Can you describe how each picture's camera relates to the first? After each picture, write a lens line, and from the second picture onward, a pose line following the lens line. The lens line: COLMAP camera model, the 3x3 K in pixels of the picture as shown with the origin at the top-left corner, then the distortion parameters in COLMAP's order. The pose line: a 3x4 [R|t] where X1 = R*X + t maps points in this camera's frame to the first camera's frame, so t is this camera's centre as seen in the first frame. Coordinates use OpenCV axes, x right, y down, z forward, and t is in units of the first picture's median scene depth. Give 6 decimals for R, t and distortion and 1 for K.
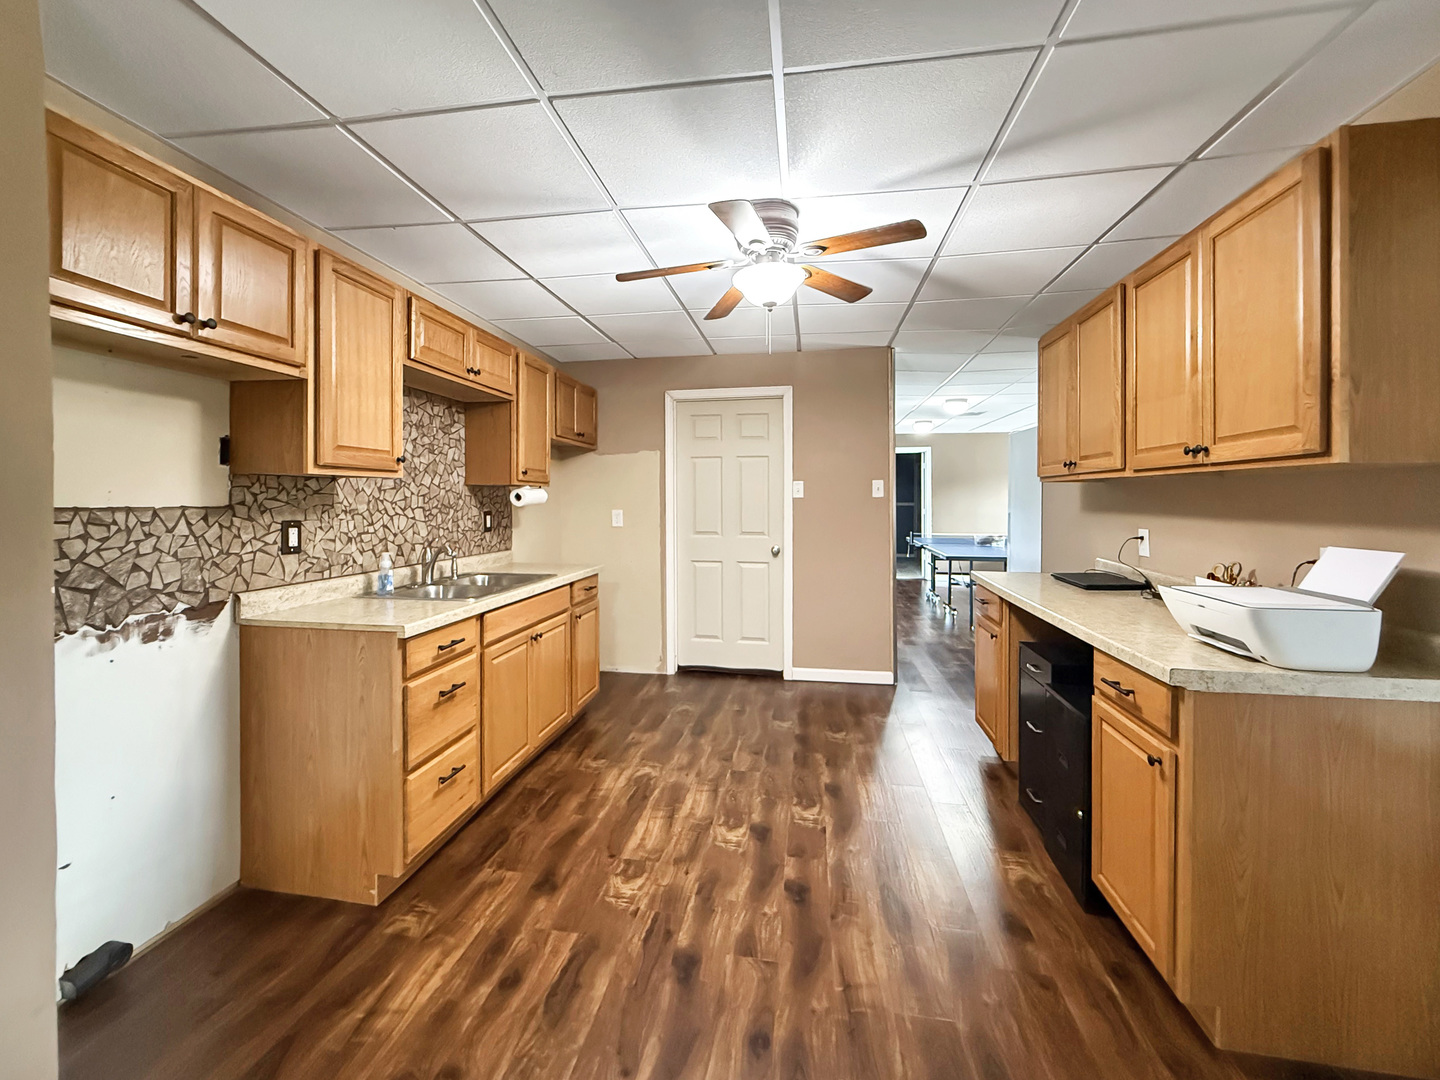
lens RADIAL K [[592.0, 0, 710.1], [0, 592.0, 490.2], [0, 0, 1]] dist [-0.003286, 0.000435]
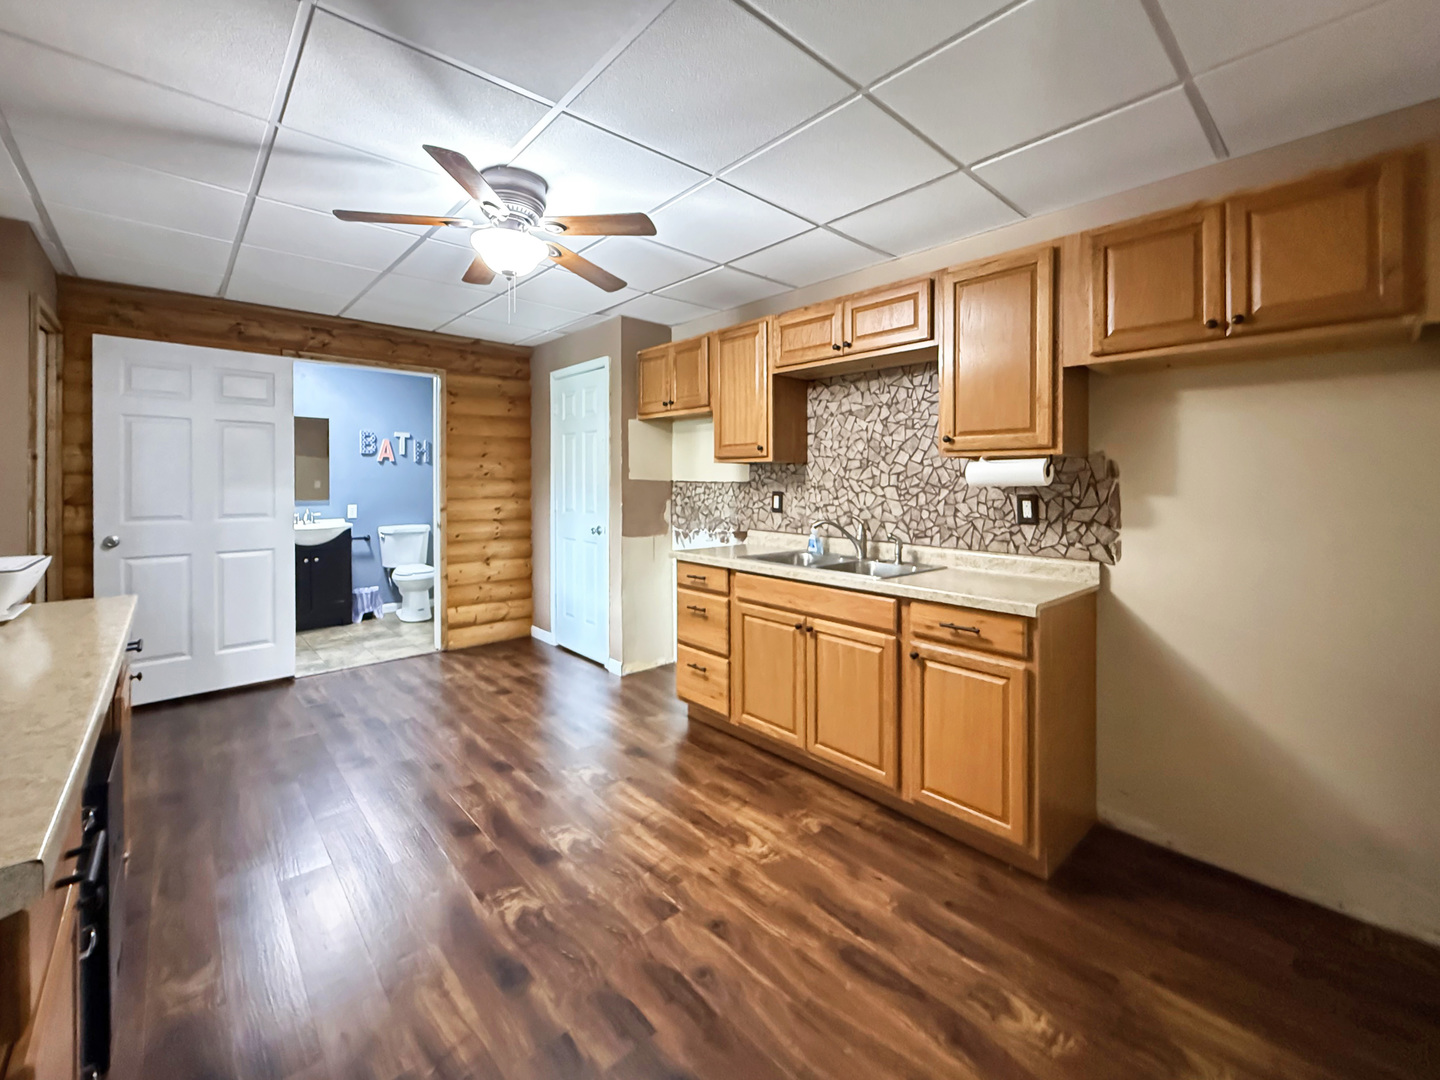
lens RADIAL K [[592.0, 0, 691.9], [0, 592.0, 492.7], [0, 0, 1]] dist [-0.003286, 0.000435]
pose [[-0.631986, 0.007695, -0.774941, 0.533723], [0.004218, 0.999970, 0.006490, 0.035542], [0.774968, 0.000833, -0.632000, 1.482294]]
